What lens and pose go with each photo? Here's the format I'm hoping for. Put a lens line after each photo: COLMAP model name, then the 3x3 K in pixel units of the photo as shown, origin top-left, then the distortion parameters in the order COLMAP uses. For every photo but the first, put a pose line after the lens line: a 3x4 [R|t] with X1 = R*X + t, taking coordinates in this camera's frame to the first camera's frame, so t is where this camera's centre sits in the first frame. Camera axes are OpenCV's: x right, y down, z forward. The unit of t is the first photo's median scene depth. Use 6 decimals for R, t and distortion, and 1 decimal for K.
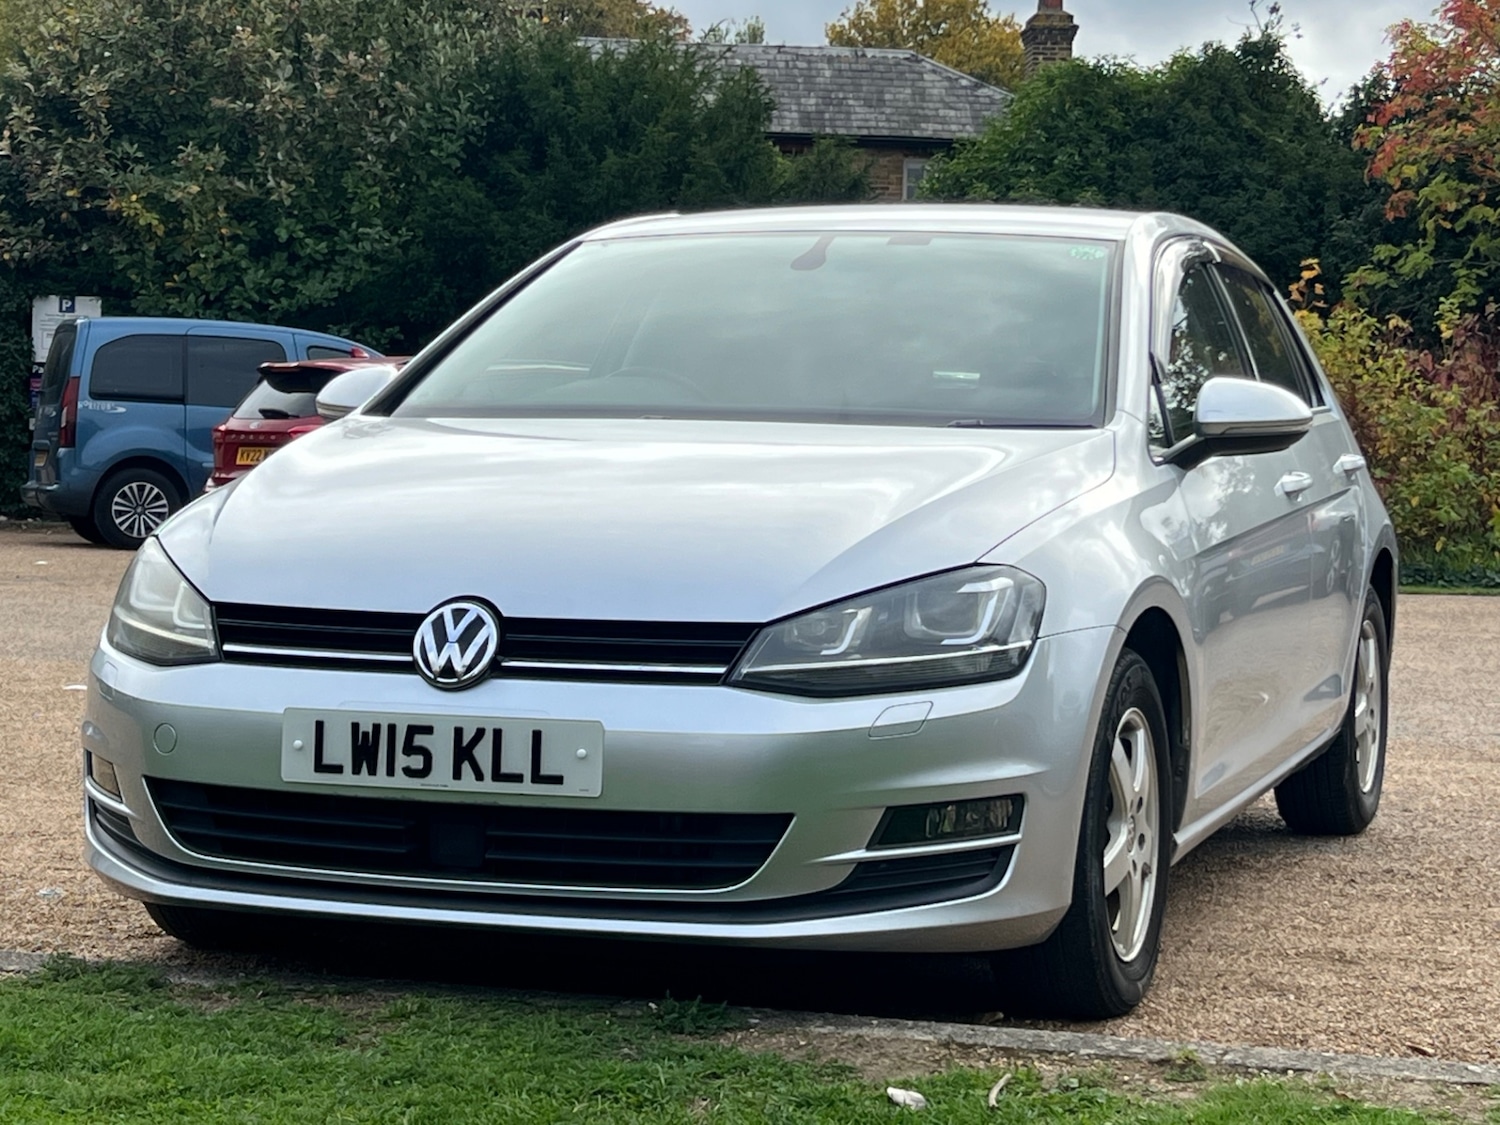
lens RADIAL K [[3164.8, 0, 775.9], [0, 3164.8, 562.0], [0, 0, 1]] dist [0.214594, -0.630511]
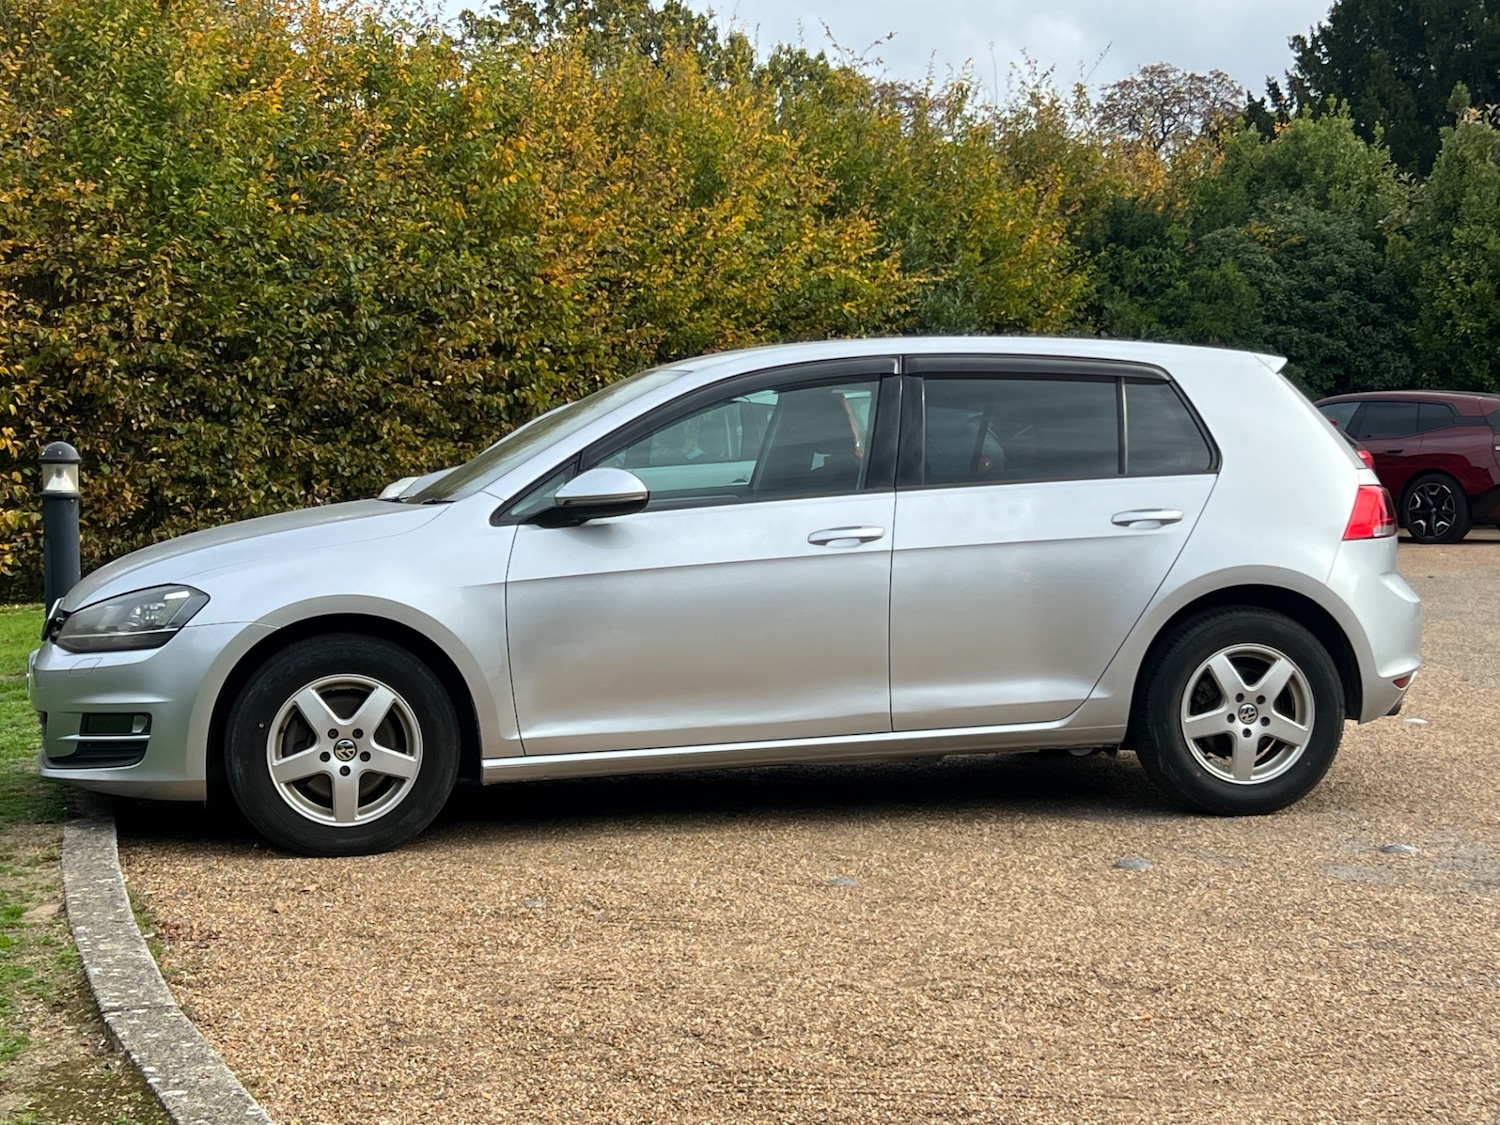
lens RADIAL K [[2462.1, 0, 775.5], [0, 2462.1, 563.1], [0, 0, 1]] dist [0.225093, -0.823887]
pose [[0.521426, 0.013654, -0.853187, 1.469351], [-0.015237, 0.999862, 0.006689, -0.026482], [0.853160, 0.009512, 0.521562, 0.569423]]
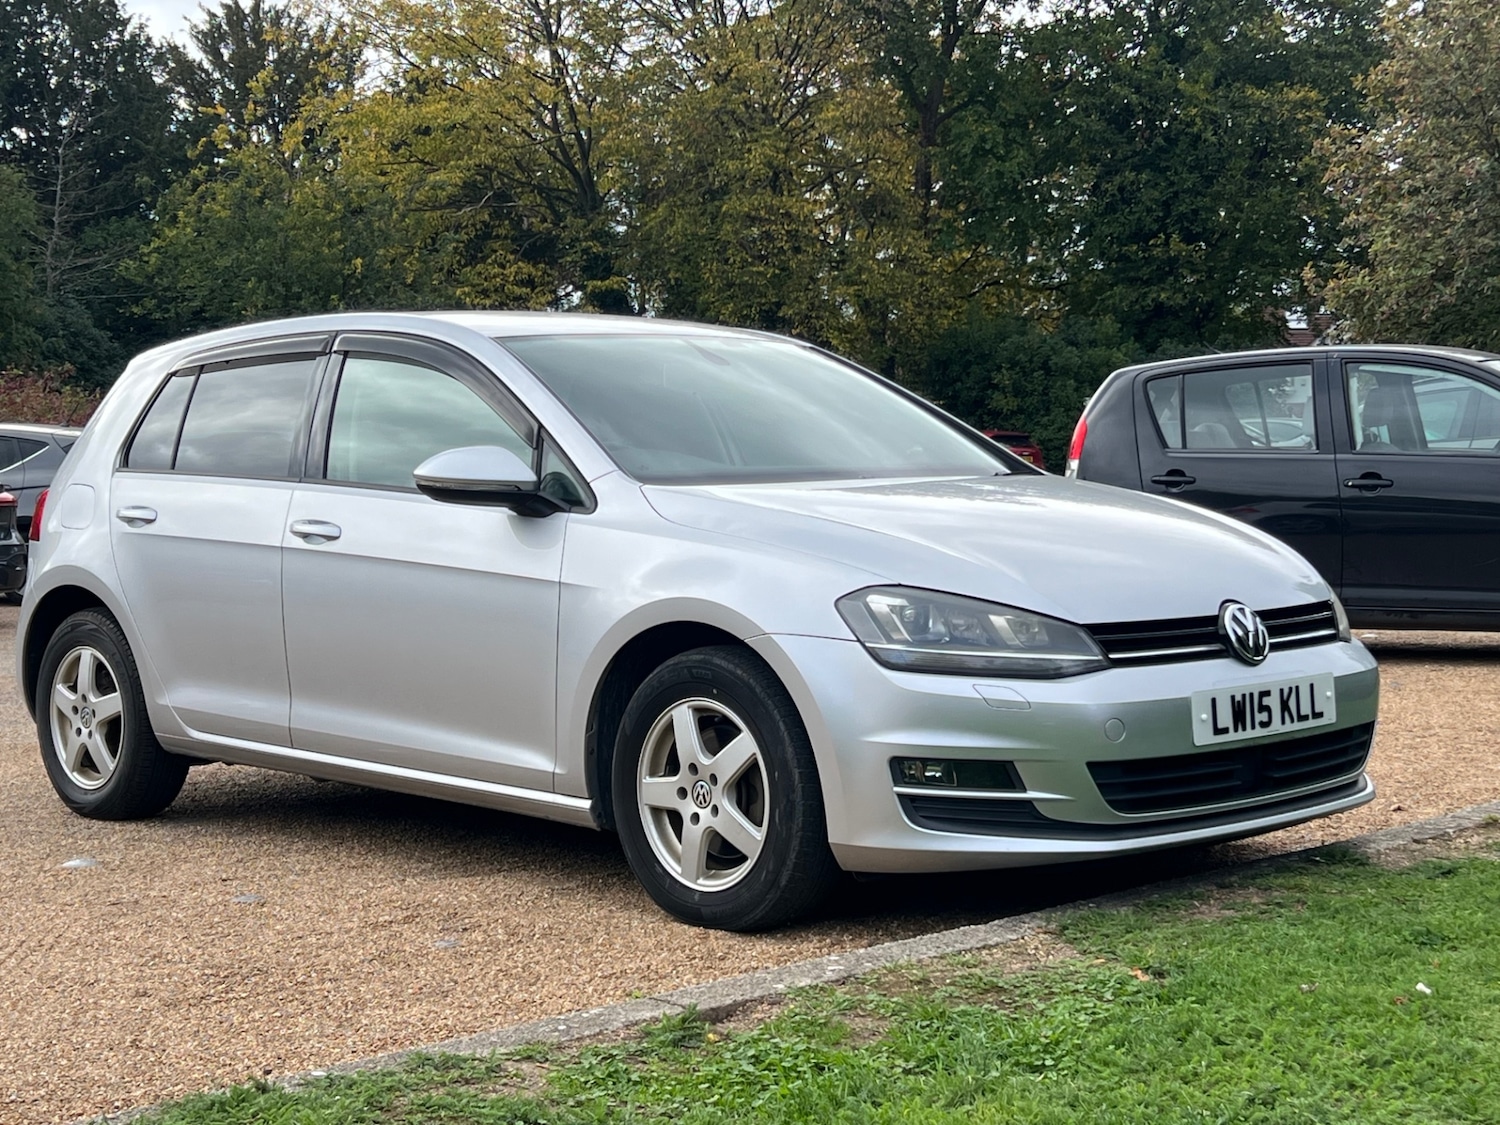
lens RADIAL K [[2382.9, 0, 750.0], [0, 2382.9, 562.5], [0, 0, 1]] dist [0.221987, -0.797634]
pose [[0.450931, -0.066613, 0.890070, -1.162994], [0.067953, 0.996879, 0.040180, -0.064457], [-0.889968, 0.042365, 0.454050, 0.706315]]
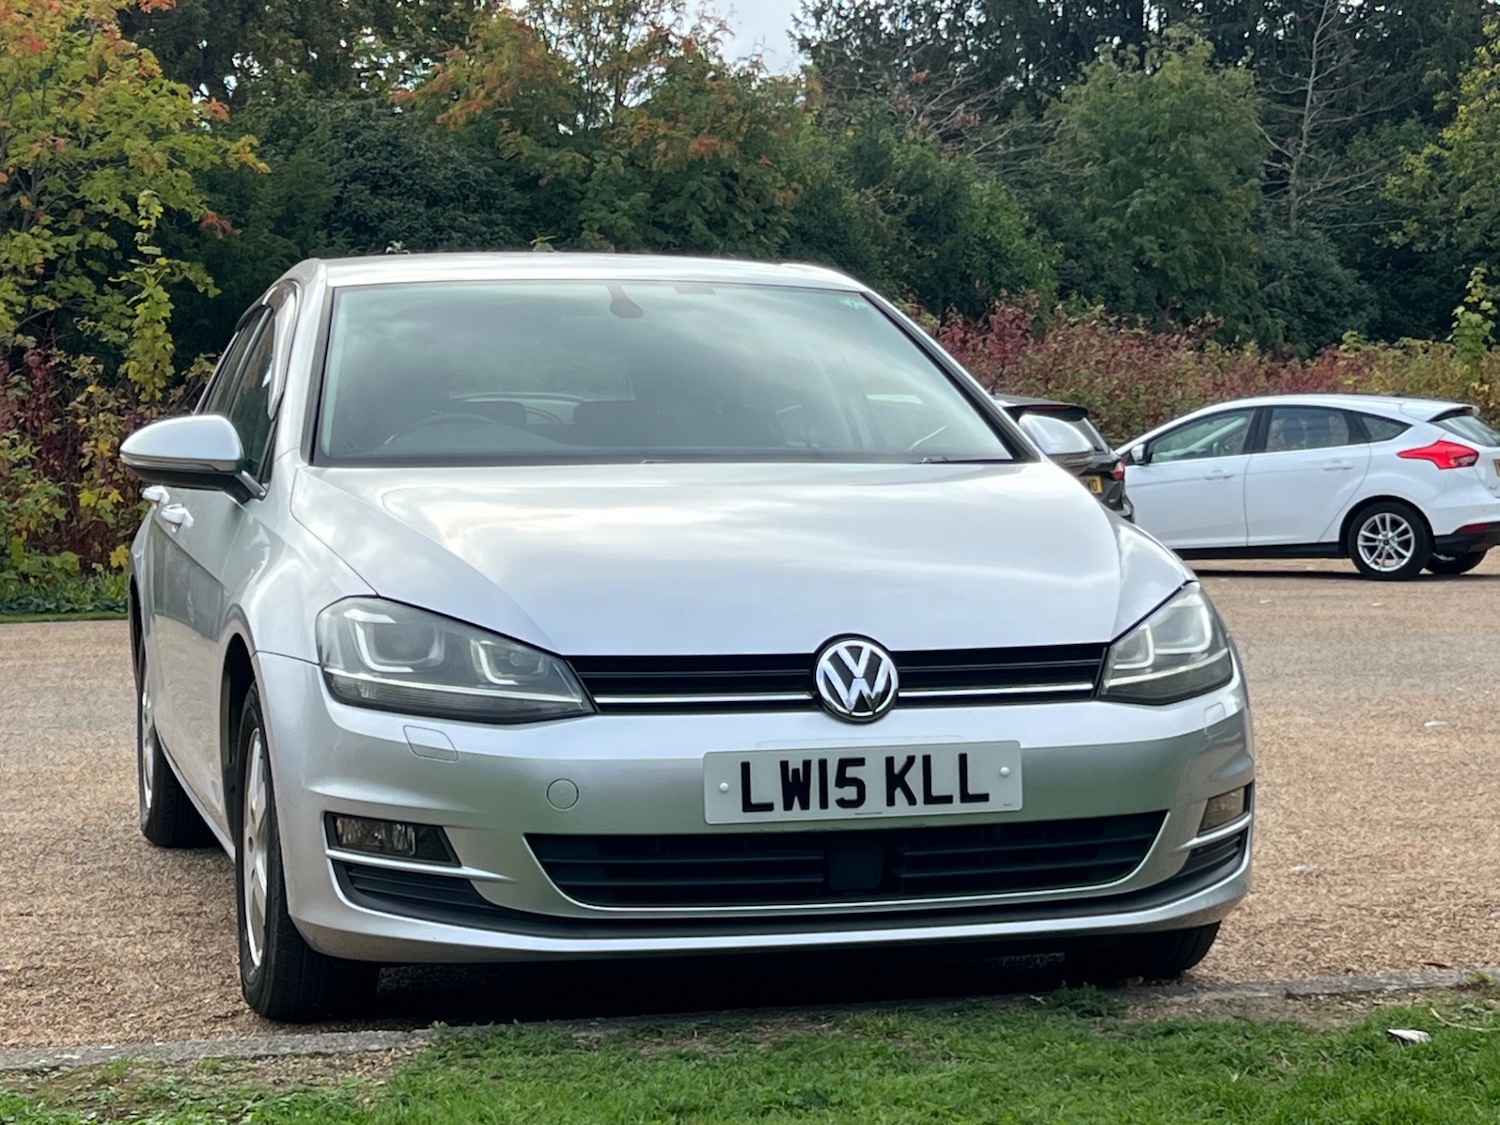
lens RADIAL K [[3164.8, 0, 775.9], [0, 3164.8, 562.0], [0, 0, 1]] dist [0.214594, -0.630511]
pose [[0.824758, -0.043611, 0.563802, -0.717306], [0.047676, 0.998835, 0.007520, -0.022566], [-0.563473, 0.020678, 0.825876, 0.141389]]
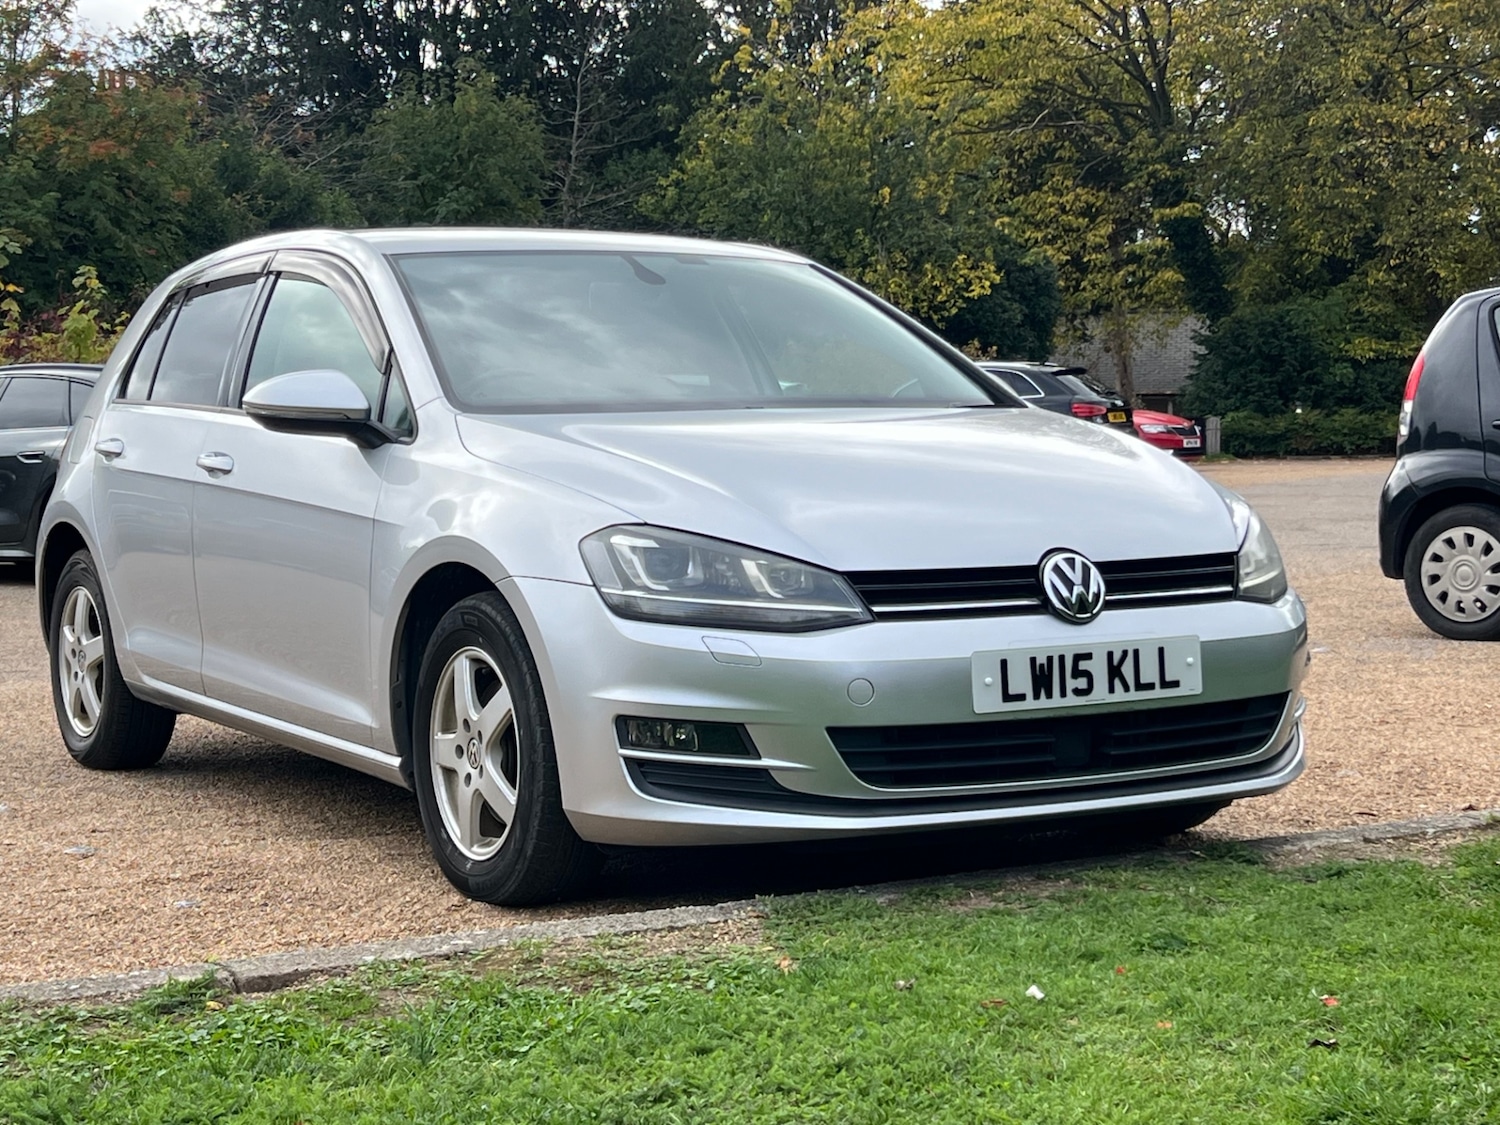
lens RADIAL K [[2664.5, 0, 768.8], [0, 2664.5, 562.7], [0, 0, 1]] dist [0.227904, -0.881264]
pose [[0.646511, -0.068742, 0.759801, -0.968621], [0.061455, 0.997388, 0.037945, -0.030249], [-0.760425, 0.022162, 0.649047, 0.413993]]
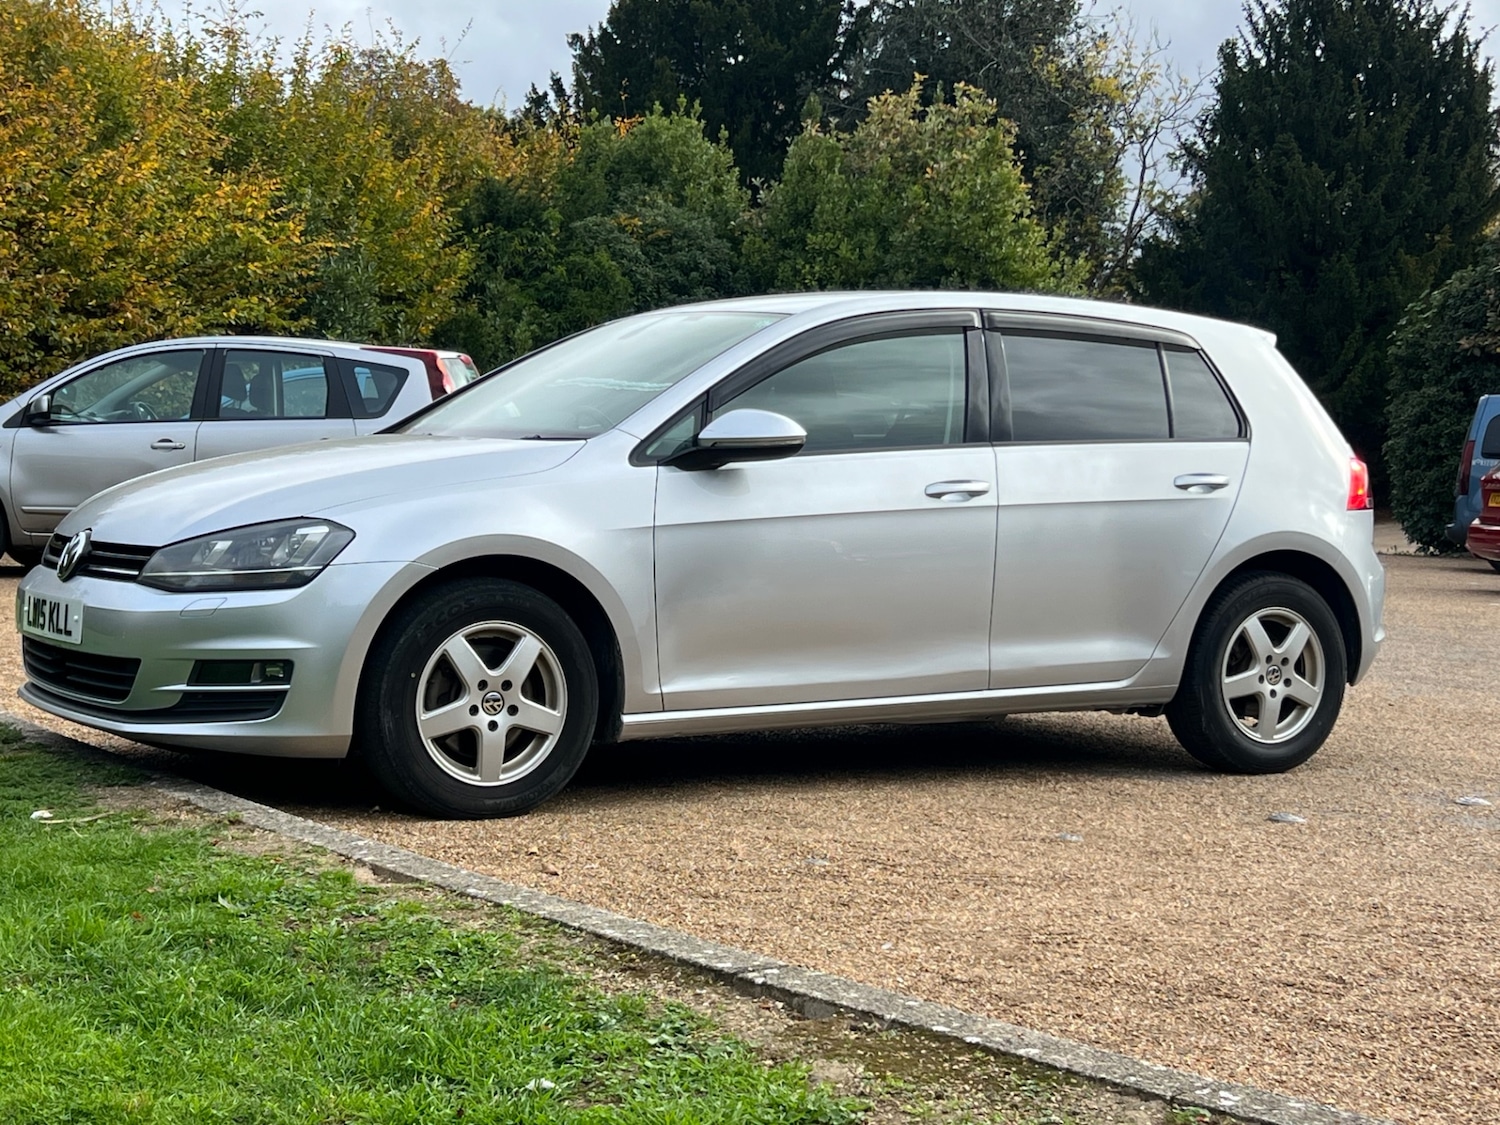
lens RADIAL K [[2462.4, 0, 762.2], [0, 2462.4, 564.3], [0, 0, 1]] dist [0.226755, -0.834291]
pose [[0.774046, 0.033391, -0.632248, 1.058970], [-0.041550, 0.999135, 0.001898, 0.012619], [0.631765, 0.024800, 0.774763, 0.177821]]
